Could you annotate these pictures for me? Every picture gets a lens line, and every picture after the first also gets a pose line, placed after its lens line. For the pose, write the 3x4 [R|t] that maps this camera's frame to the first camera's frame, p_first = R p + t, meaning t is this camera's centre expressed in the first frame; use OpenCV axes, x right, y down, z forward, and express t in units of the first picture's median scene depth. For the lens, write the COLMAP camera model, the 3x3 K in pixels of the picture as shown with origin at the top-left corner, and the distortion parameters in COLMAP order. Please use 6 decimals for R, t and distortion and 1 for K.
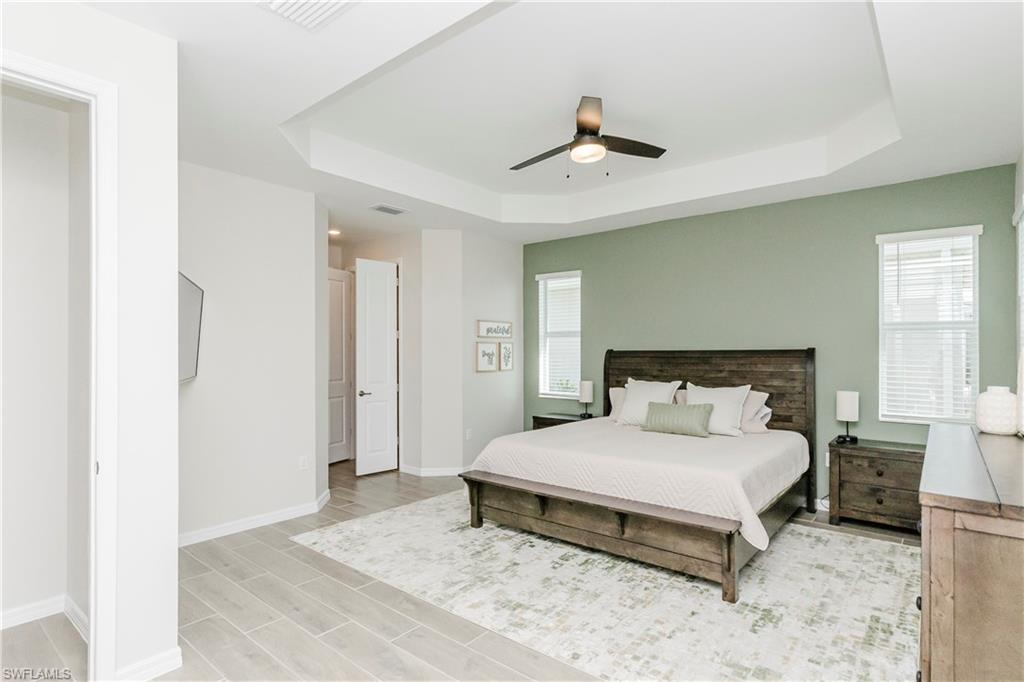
lens RADIAL K [[502.0, 0, 512.0], [0, 502.0, 341.0], [0, 0, 1]] dist [0.000883, 0.000360]
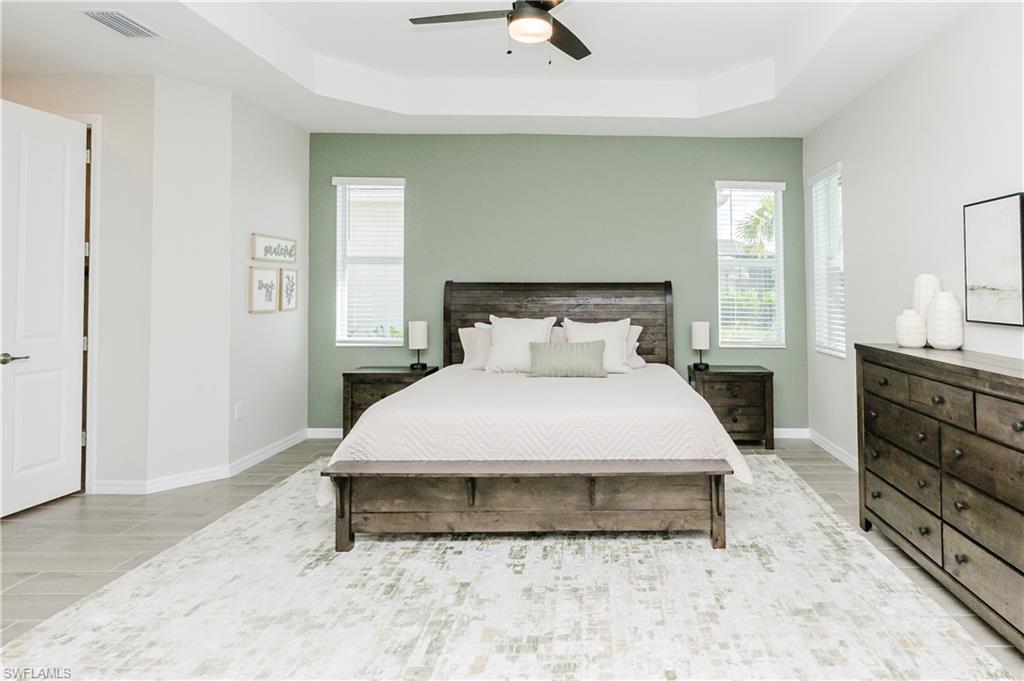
lens RADIAL K [[568.2, 0, 512.0], [0, 568.2, 265.1], [0, 0, 1]] dist [-0.001208, 0.000478]
pose [[0.769866, 0.035009, 0.637244, -0.381608], [-0.018308, 0.999295, -0.032781, 0.024366], [-0.637942, 0.013570, 0.769965, 0.293711]]
